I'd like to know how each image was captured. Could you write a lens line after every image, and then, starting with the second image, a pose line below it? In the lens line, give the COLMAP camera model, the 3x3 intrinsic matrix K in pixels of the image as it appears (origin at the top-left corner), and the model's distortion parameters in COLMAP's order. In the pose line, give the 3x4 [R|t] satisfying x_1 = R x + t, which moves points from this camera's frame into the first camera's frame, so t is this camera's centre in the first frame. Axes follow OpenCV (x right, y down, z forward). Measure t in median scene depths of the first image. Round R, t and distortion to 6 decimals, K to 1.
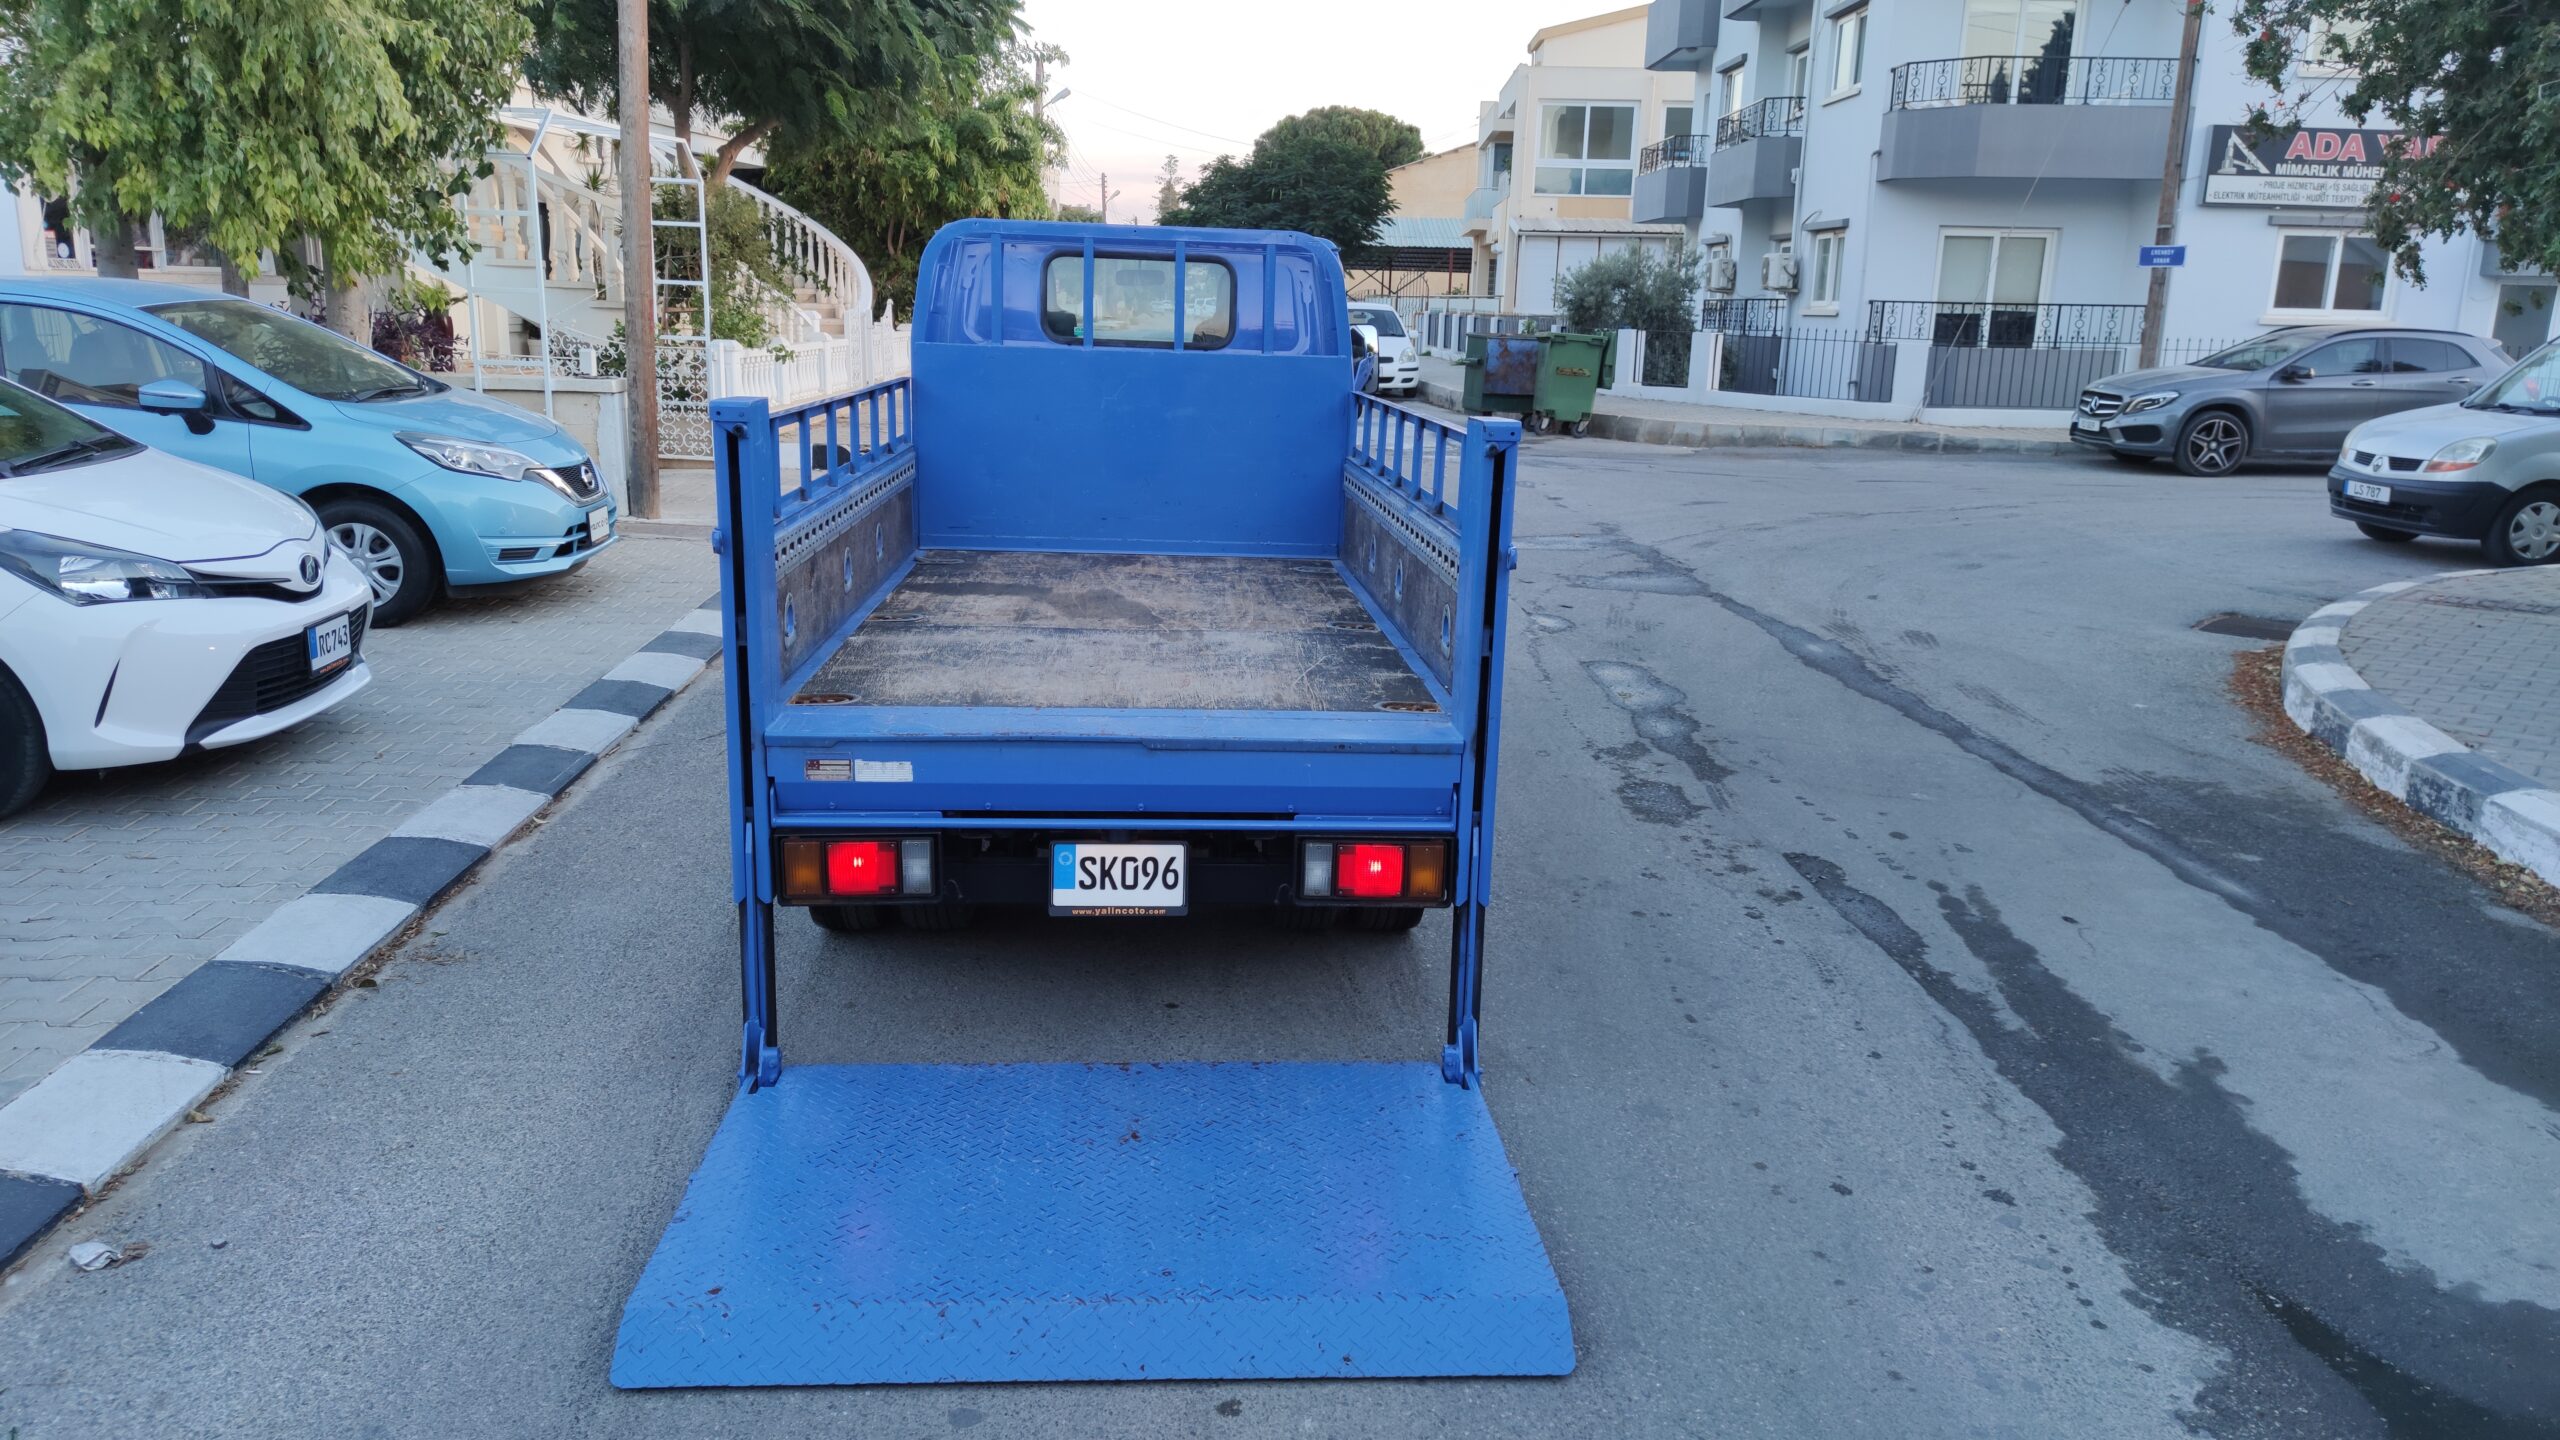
lens RADIAL K [[1806.0, 0, 1260.3], [0, 1806.0, 727.1], [0, 0, 1]] dist [0.065357, -0.065133]
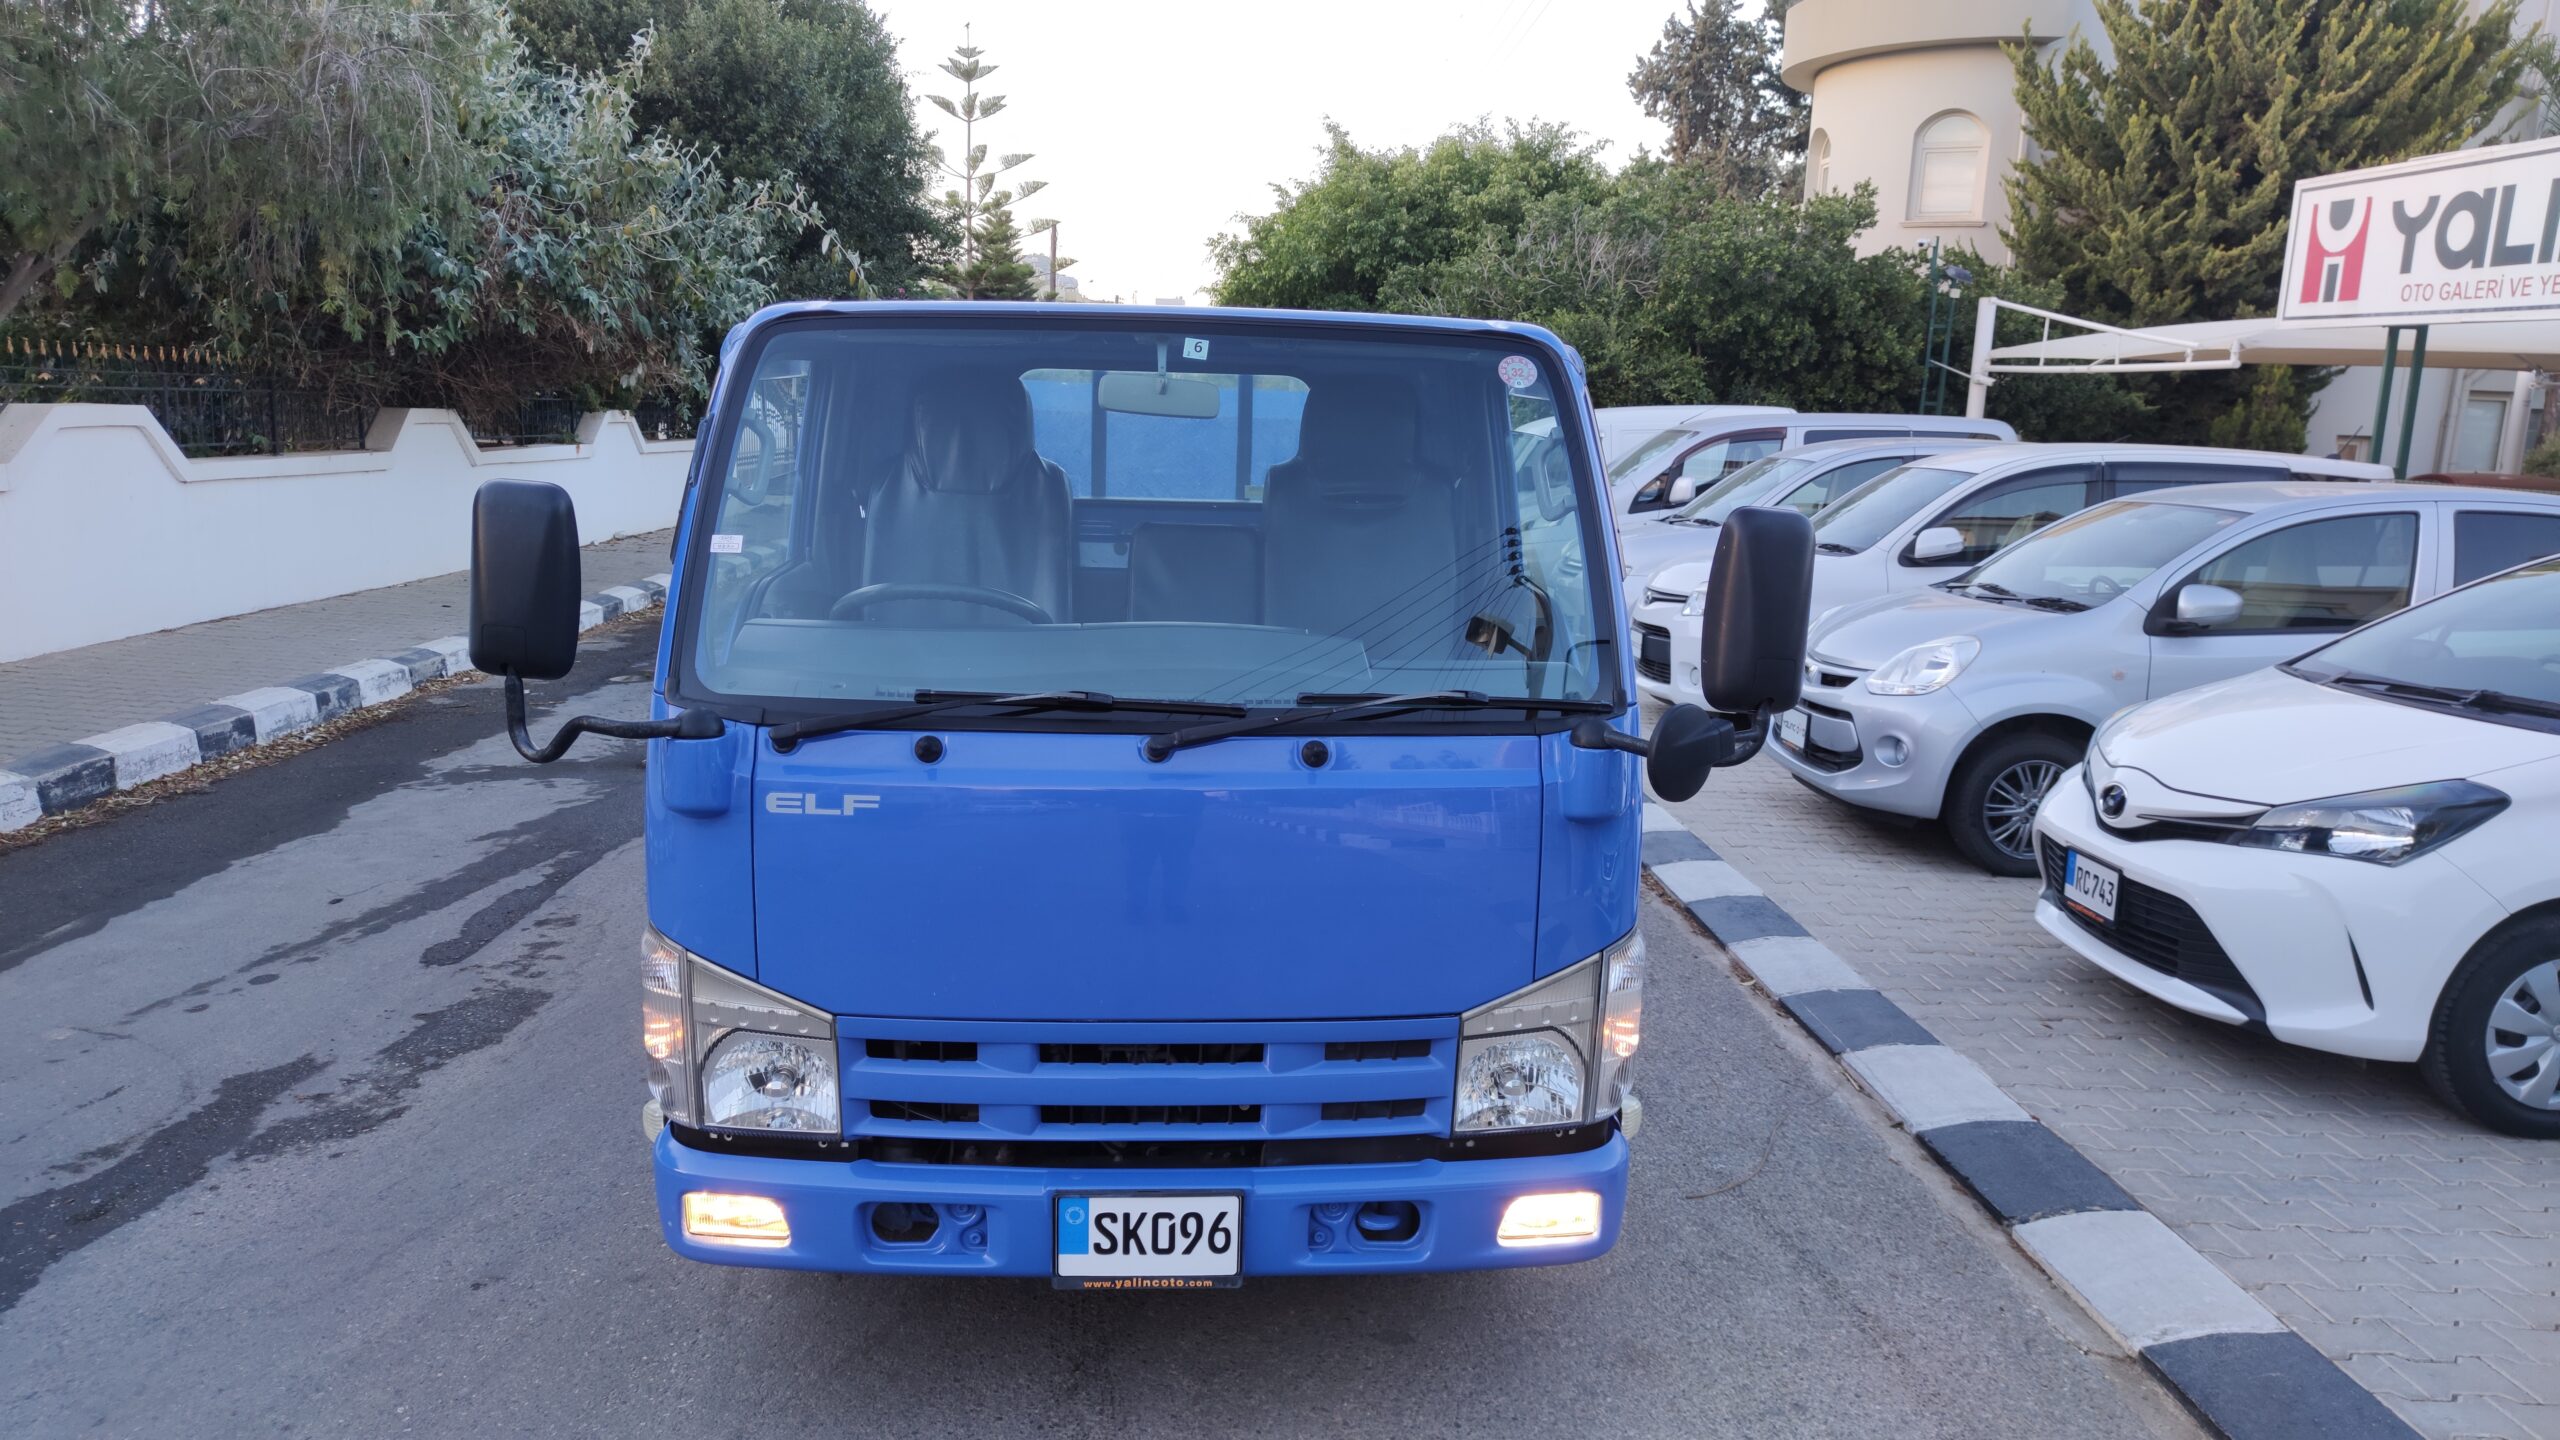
lens RADIAL K [[1805.8, 0, 1276.2], [0, 1805.8, 736.0], [0, 0, 1]] dist [0.069493, -0.073420]
pose [[-0.997955, -0.063869, -0.002703, -0.083489], [-0.059441, 0.911537, 0.406899, -0.299813], [-0.023524, 0.406228, -0.913469, 1.213874]]
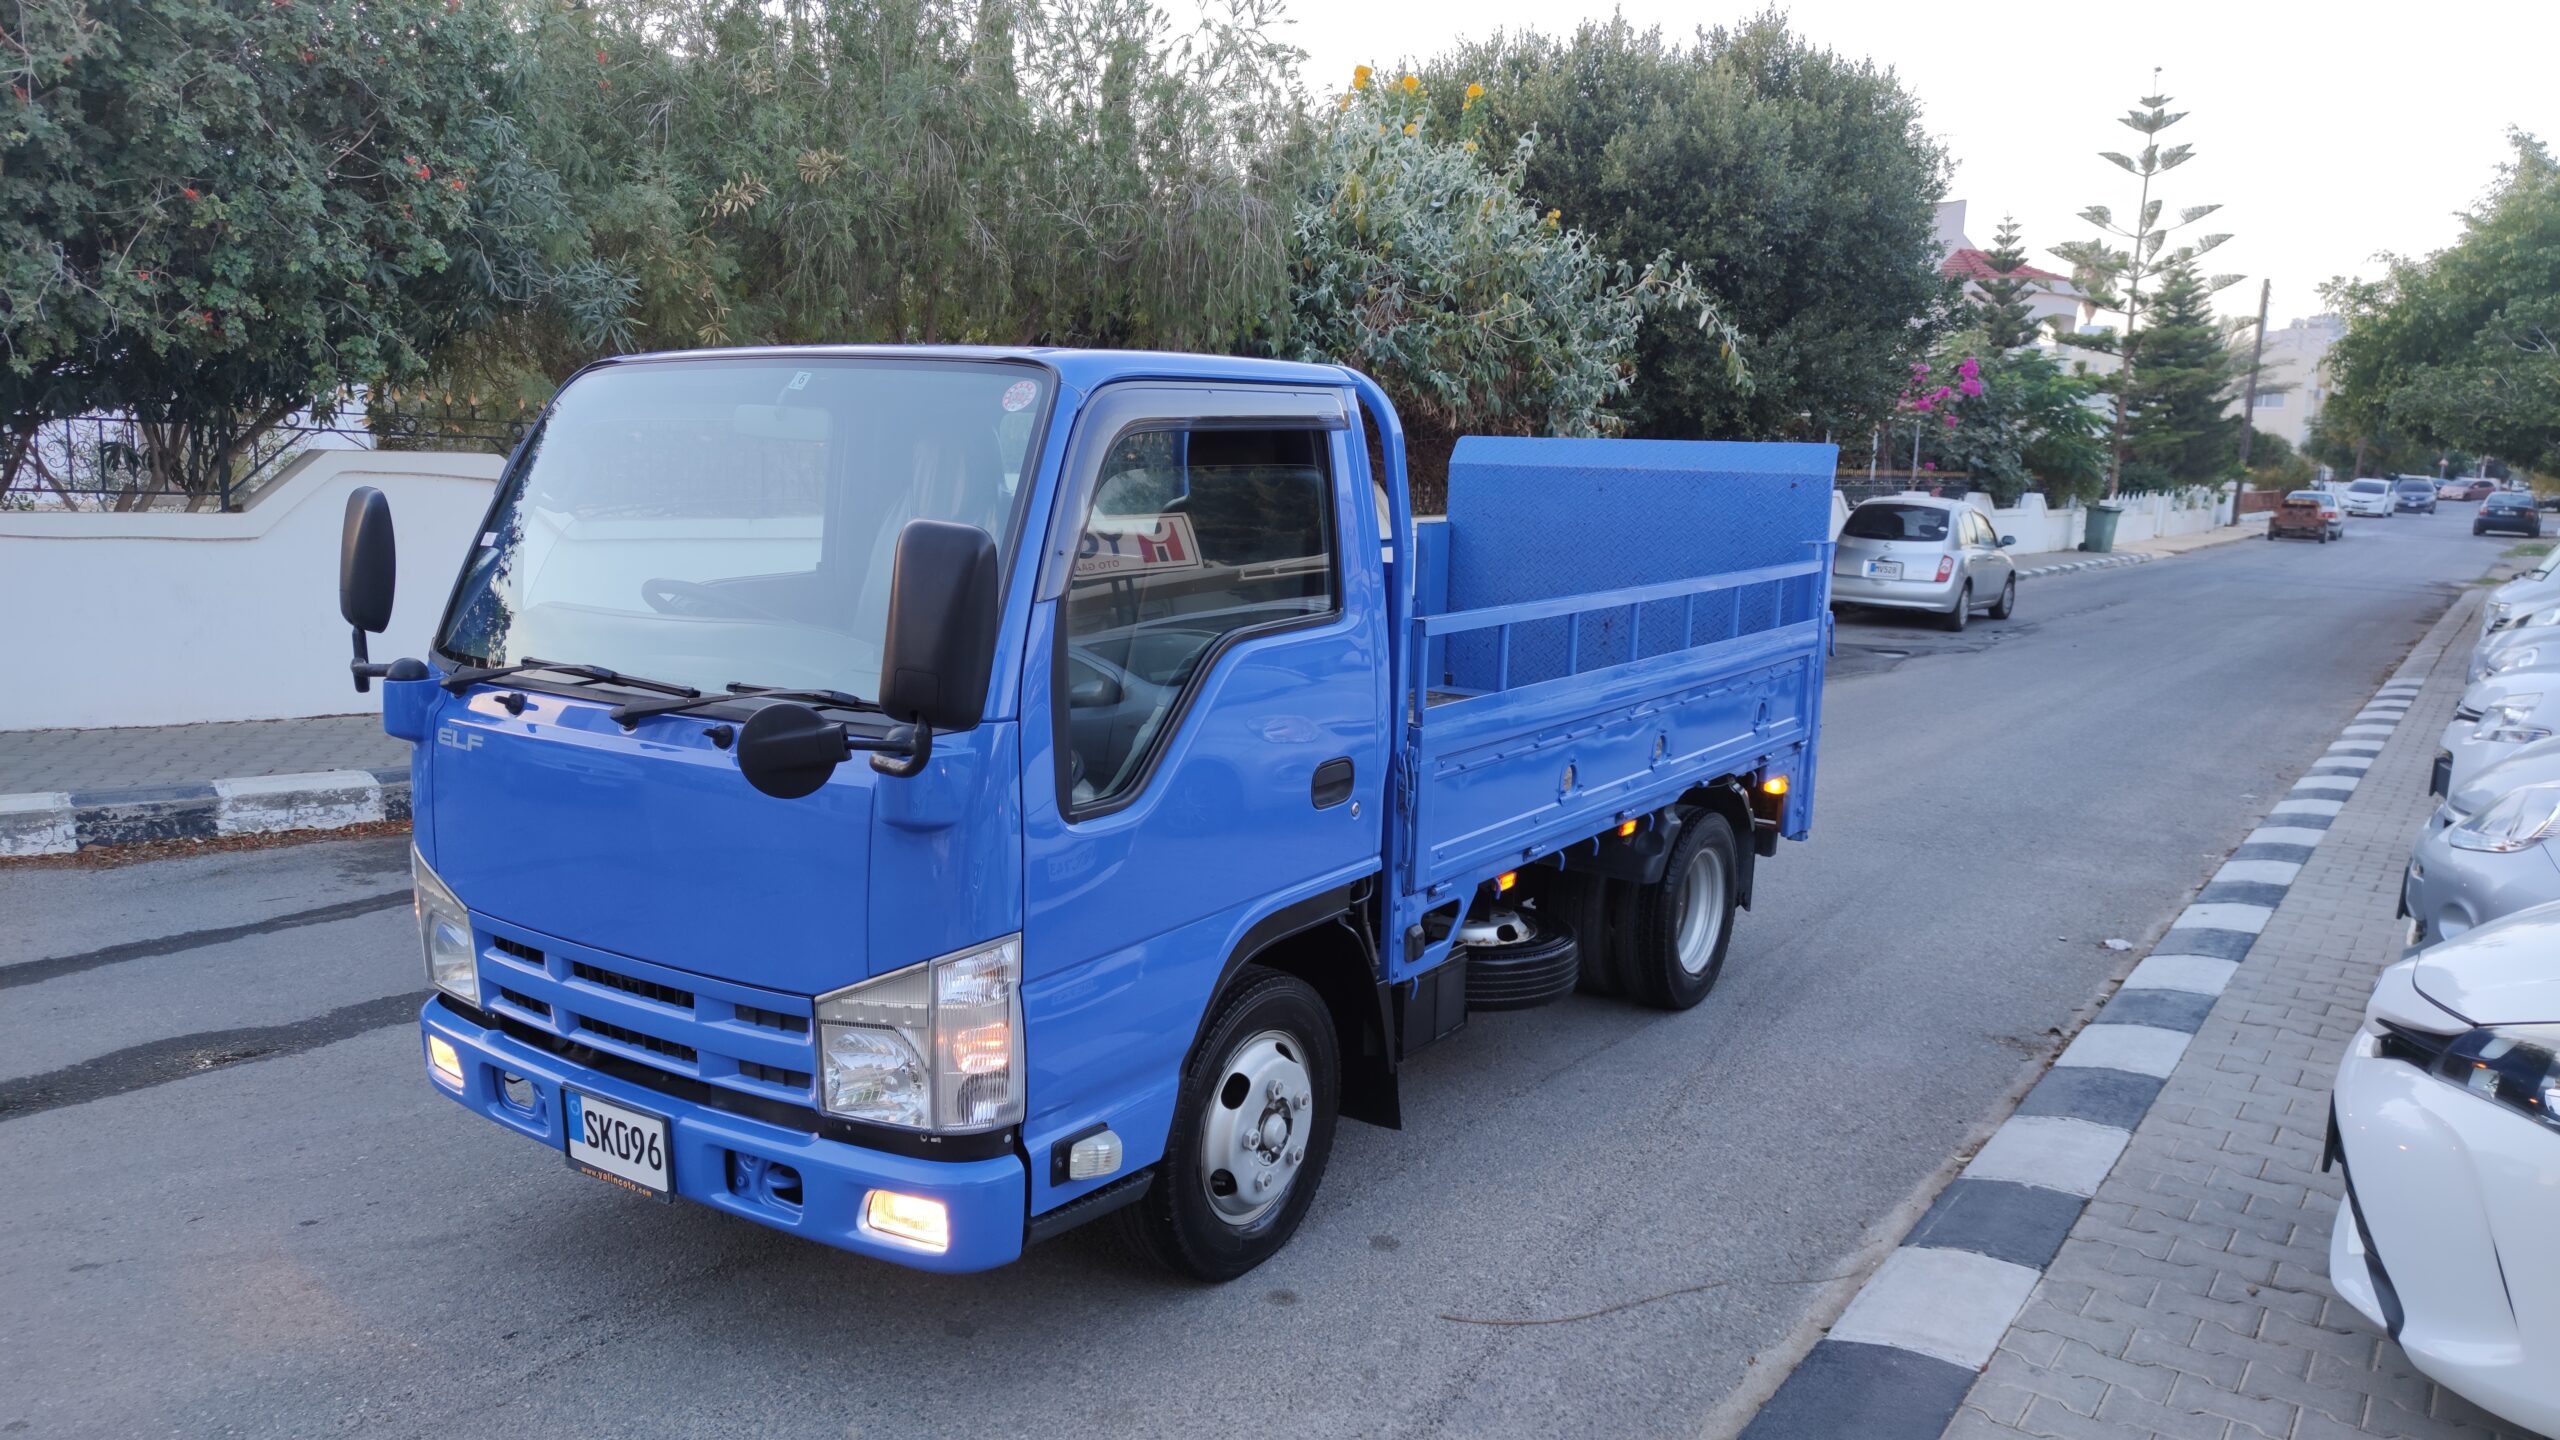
lens RADIAL K [[1805.8, 0, 1276.2], [0, 1805.8, 736.0], [0, 0, 1]] dist [0.069493, -0.073420]
pose [[-0.786256, -0.149430, 0.599560, -0.398478], [0.093700, 0.930262, 0.354729, -0.284190], [-0.610755, 0.335086, -0.717423, 1.111506]]
